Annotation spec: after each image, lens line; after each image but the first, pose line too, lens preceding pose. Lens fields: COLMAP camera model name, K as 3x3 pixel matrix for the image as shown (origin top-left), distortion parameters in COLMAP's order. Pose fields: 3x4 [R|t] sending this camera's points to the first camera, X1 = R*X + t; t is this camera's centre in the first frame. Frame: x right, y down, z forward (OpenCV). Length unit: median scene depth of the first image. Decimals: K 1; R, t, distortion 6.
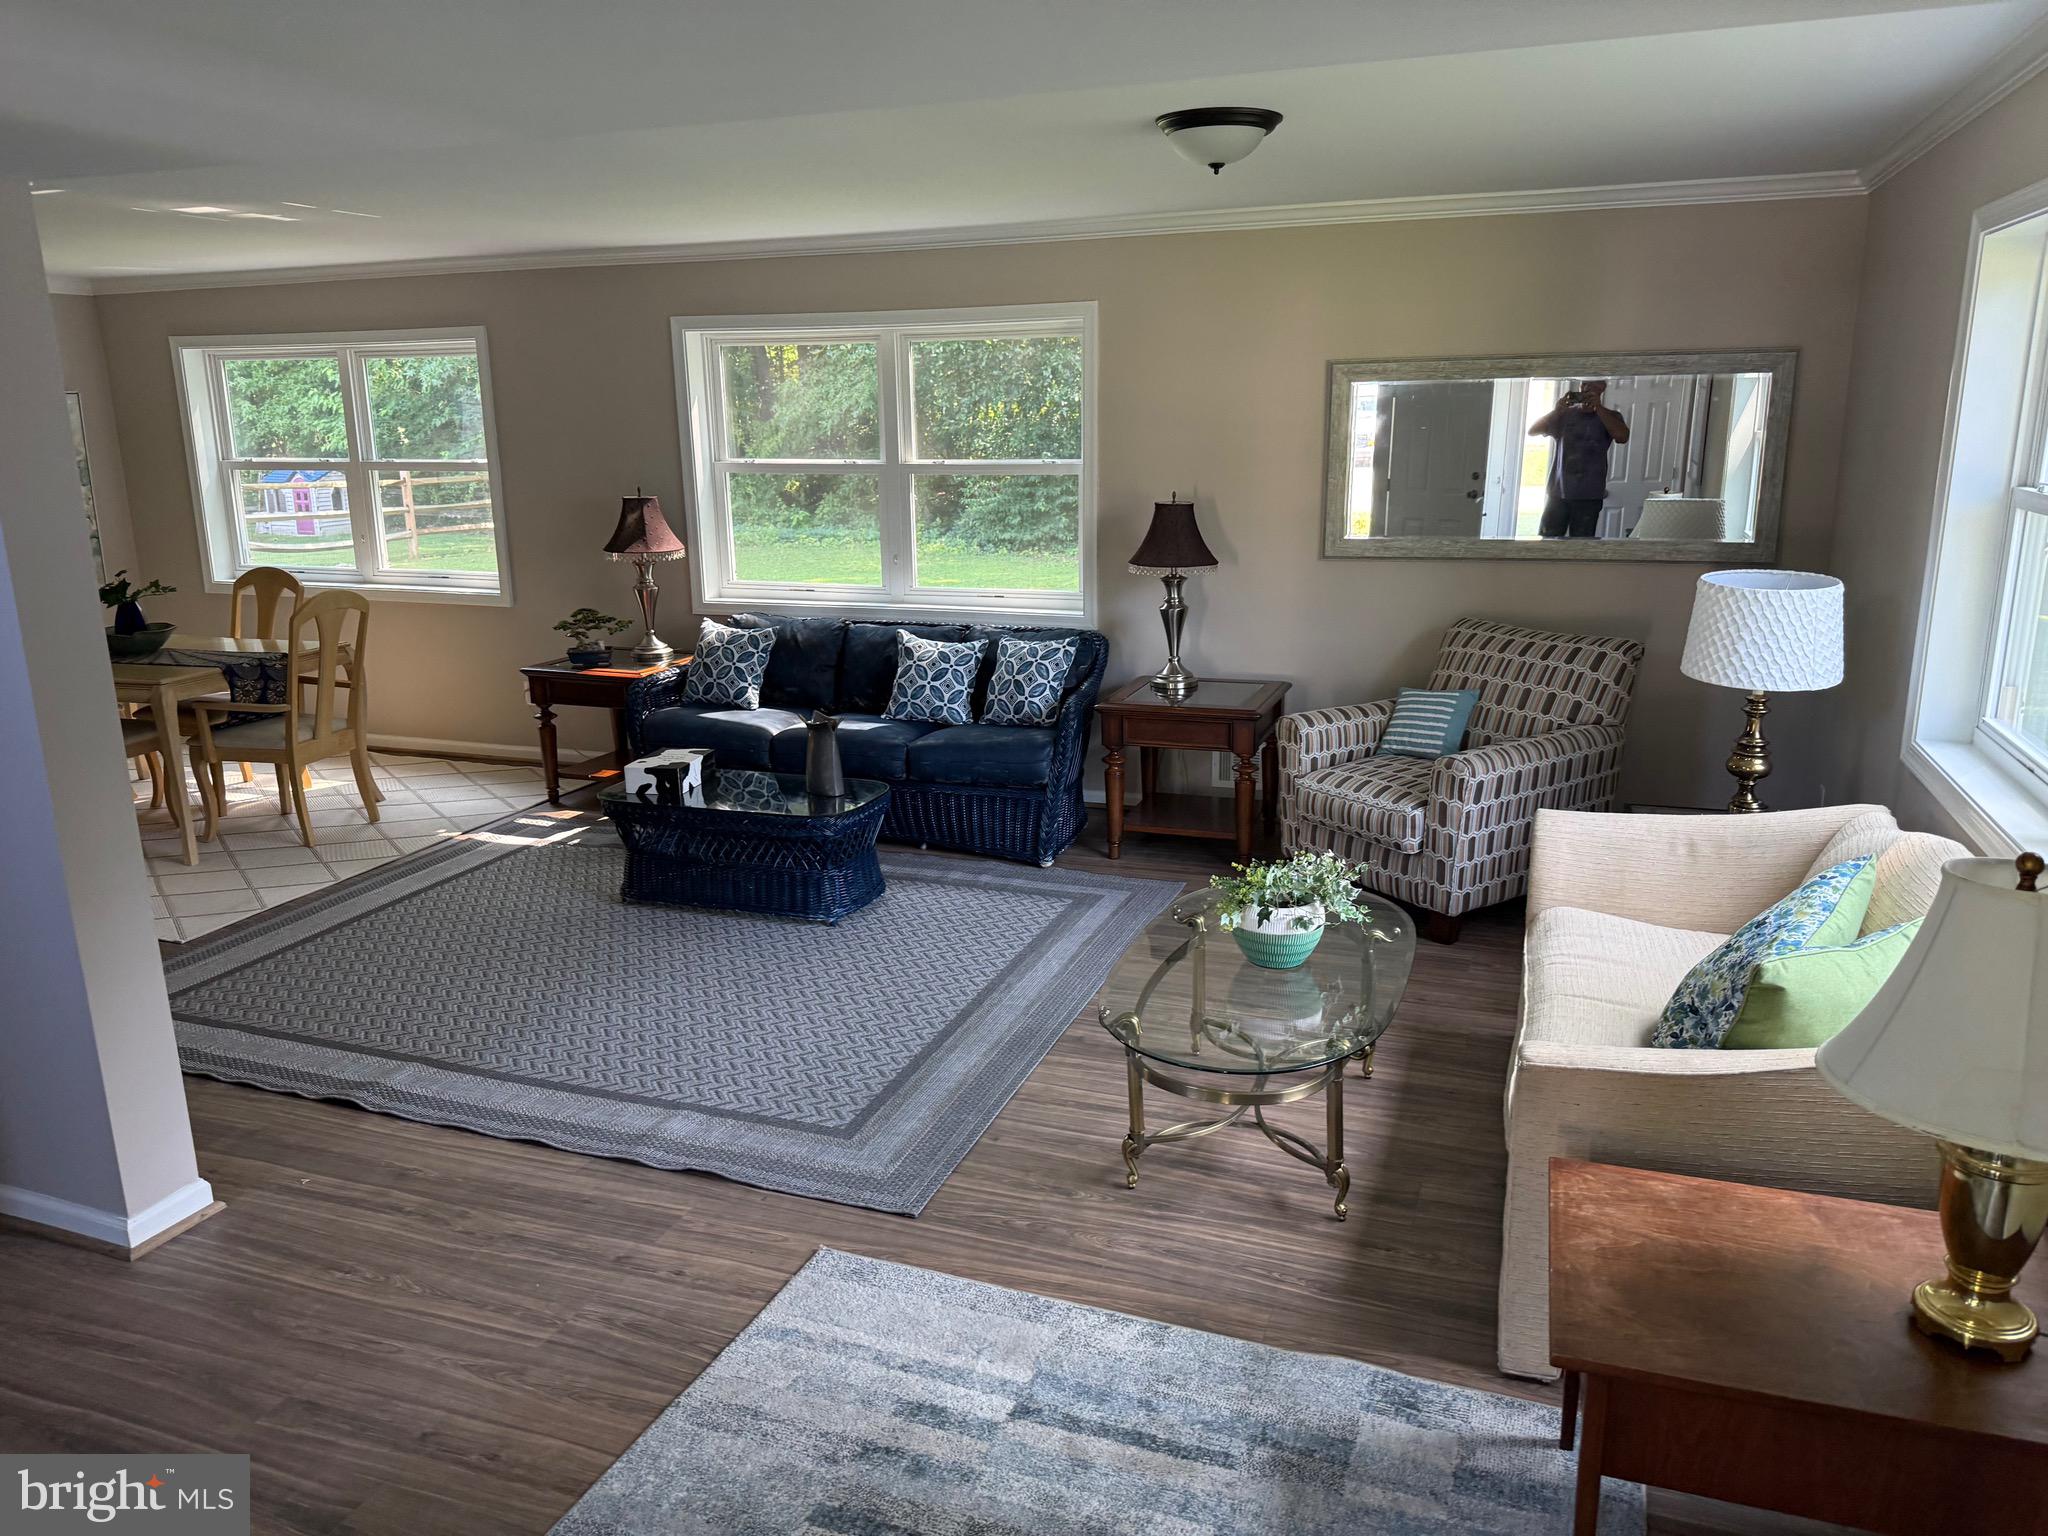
lens RADIAL K [[1419.4, 0, 1025.1], [0, 1419.4, 762.6], [0, 0, 1]] dist [0.130710, -0.200133]
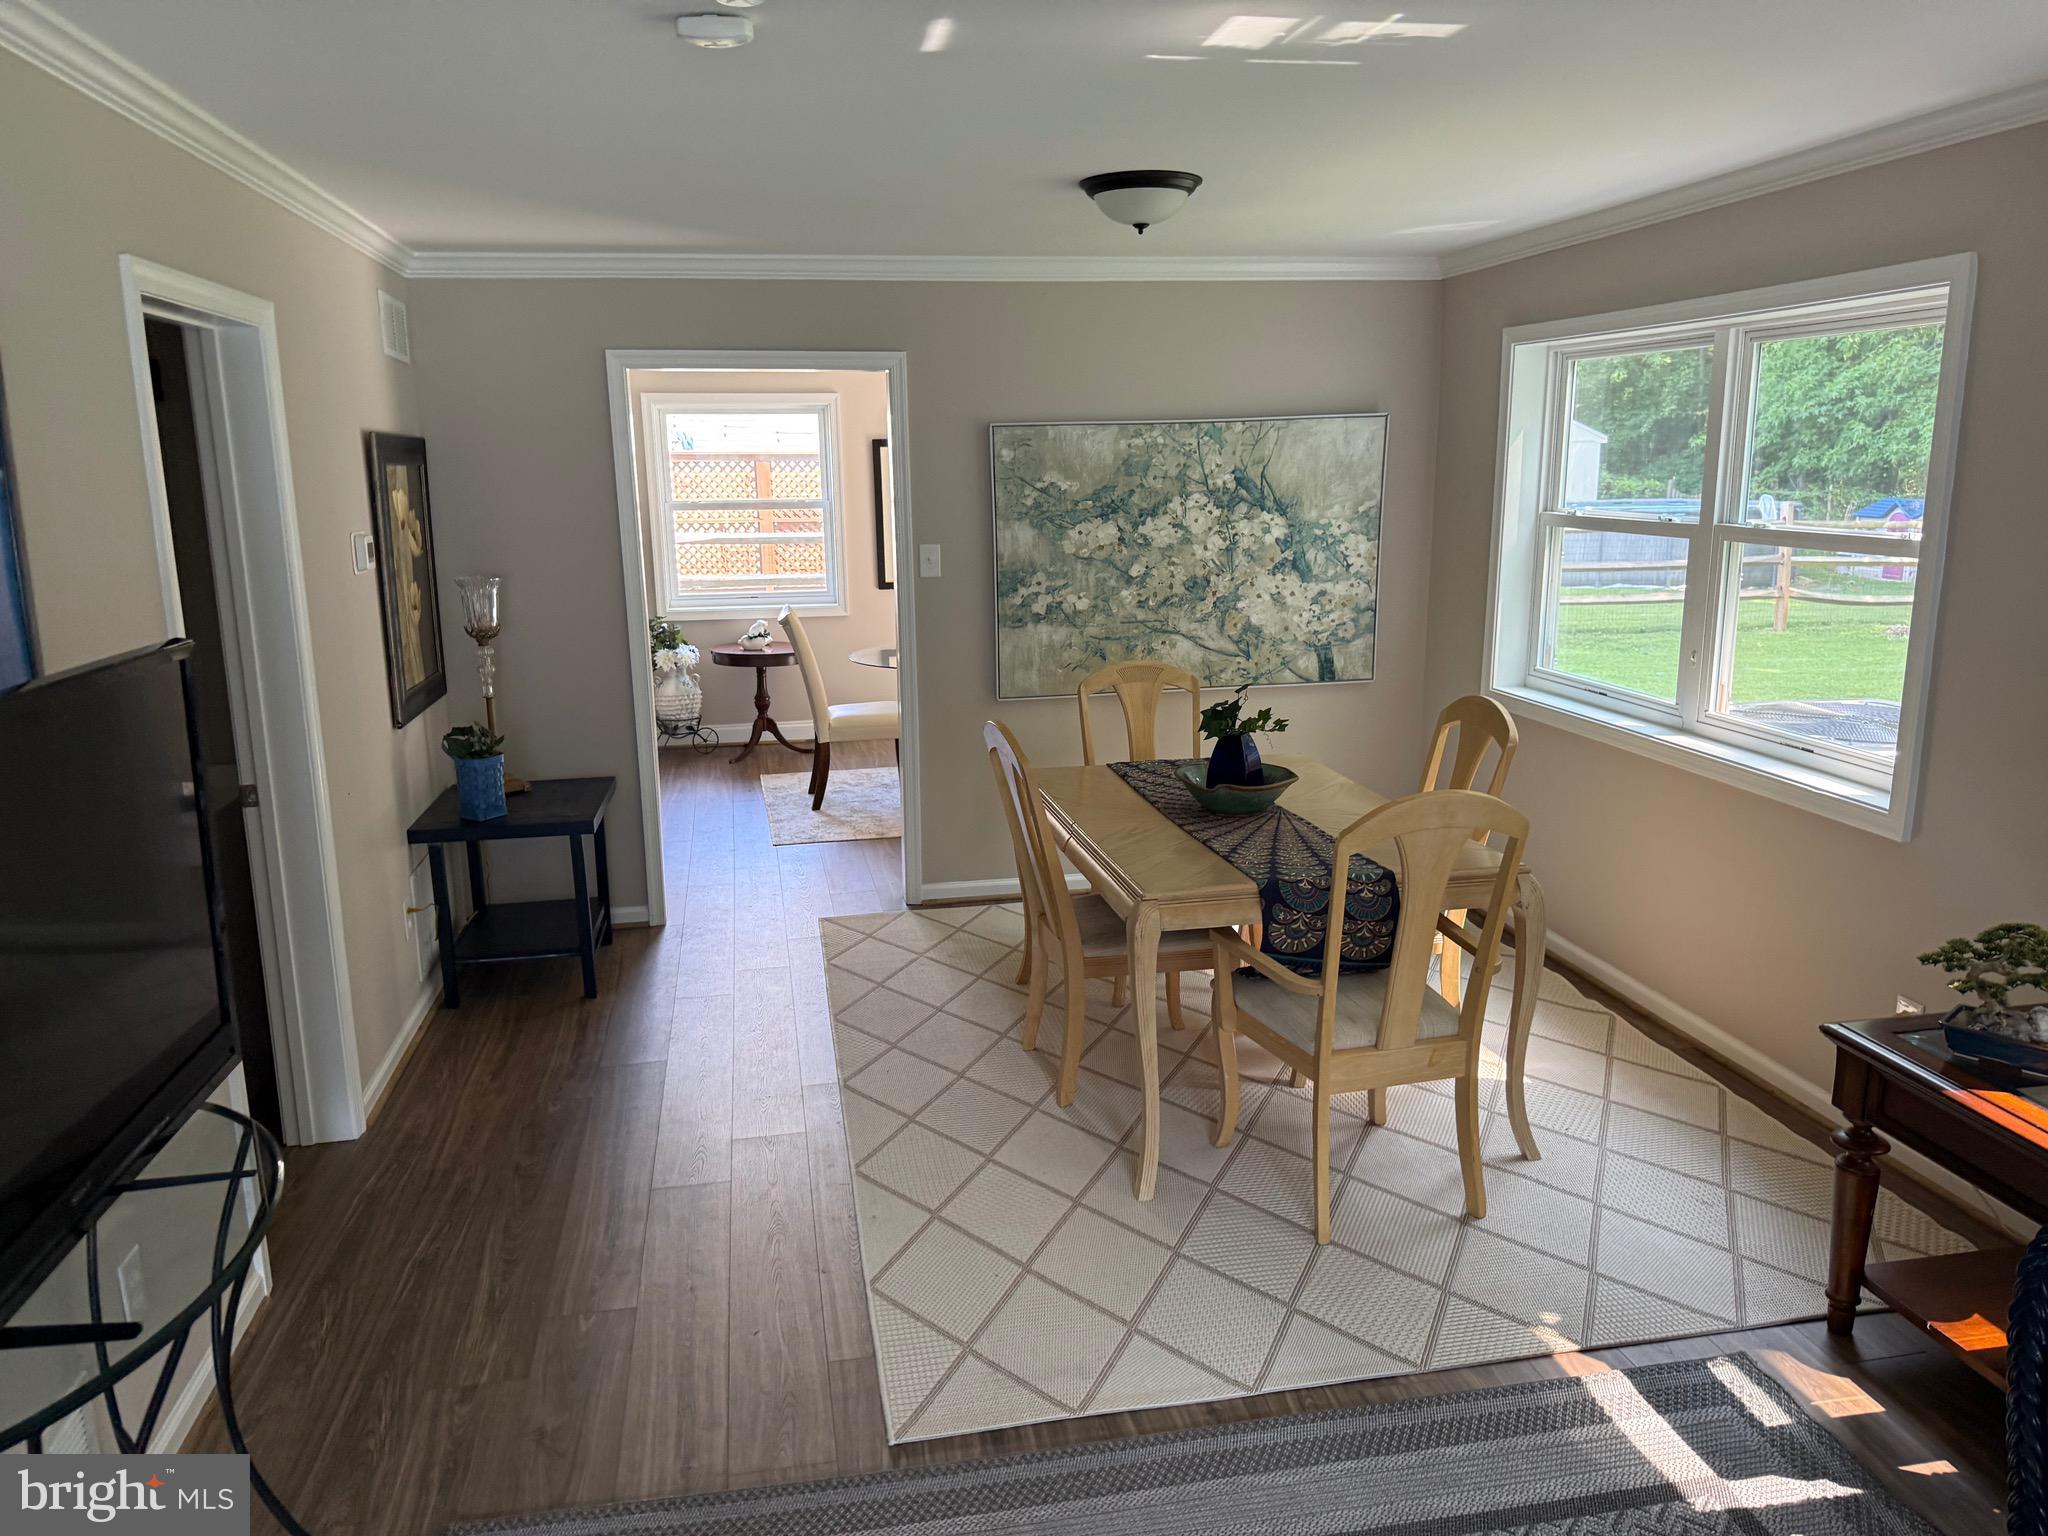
lens RADIAL K [[1417.1, 0, 1011.9], [0, 1417.1, 756.2], [0, 0, 1]] dist [0.139672, -0.194924]
pose [[0.510076, 0.179090, -0.841278, -0.133202], [-0.195783, 0.976583, 0.089188, -0.145748], [0.837551, 0.119216, 0.533194, 0.600429]]
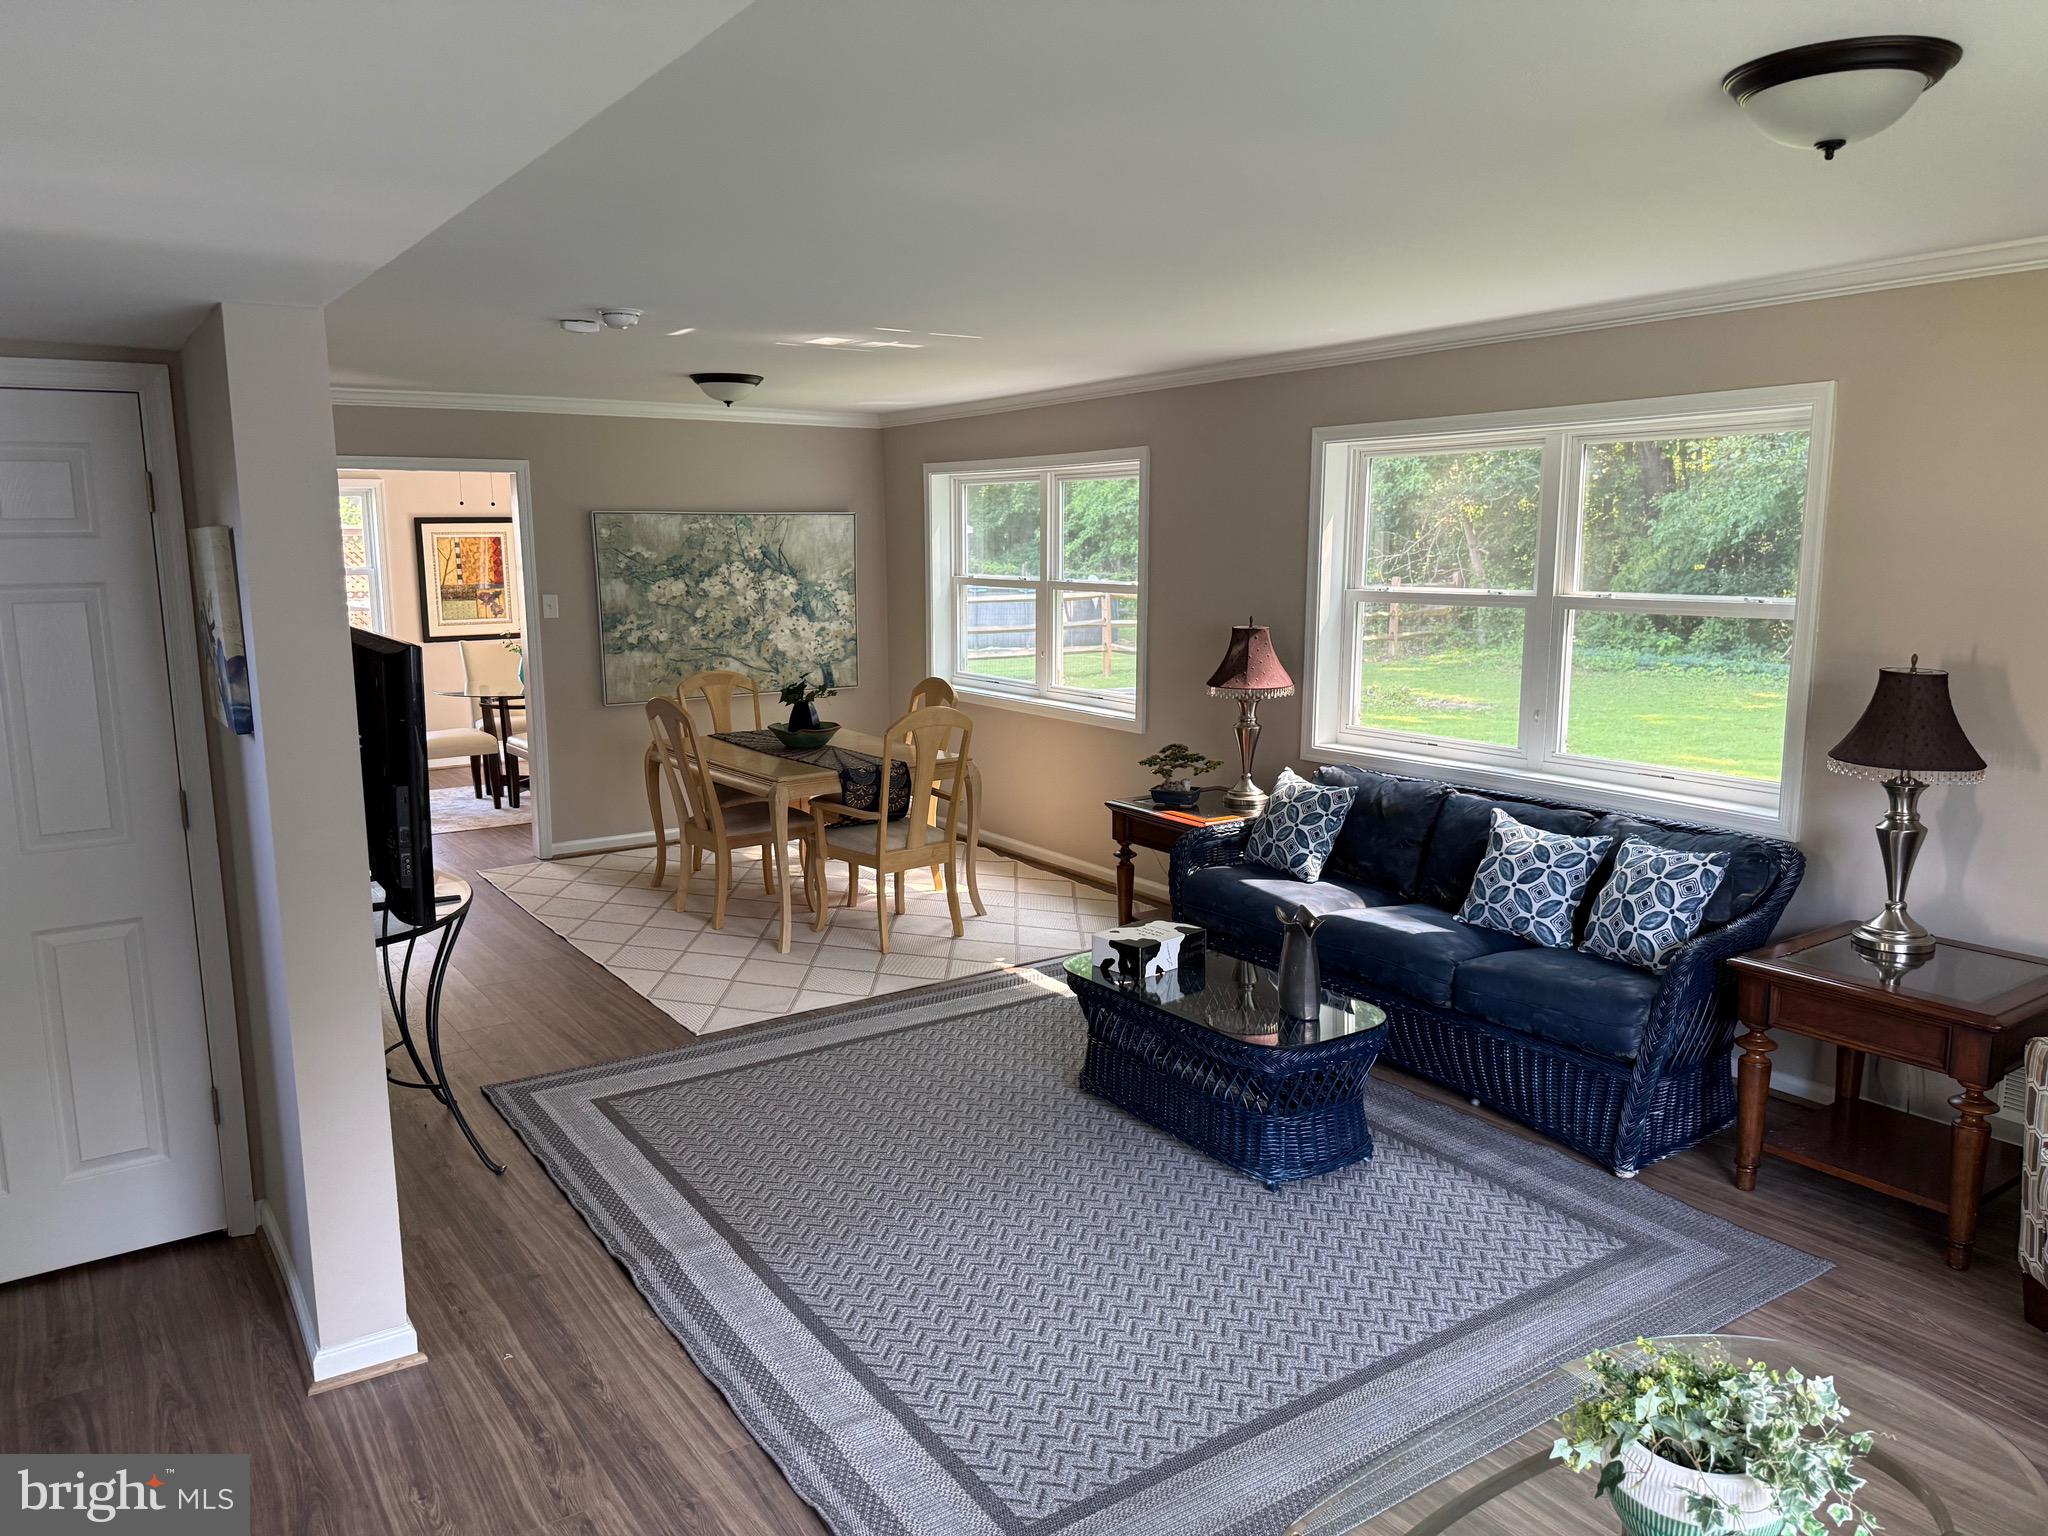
lens RADIAL K [[1419.4, 0, 1025.1], [0, 1419.4, 762.6], [0, 0, 1]] dist [0.130710, -0.200133]
pose [[0.817005, 0.100148, -0.567867, 0.144470], [-0.143286, 0.989173, -0.031701, -0.057796], [0.558544, 0.107267, 0.822510, 0.217698]]
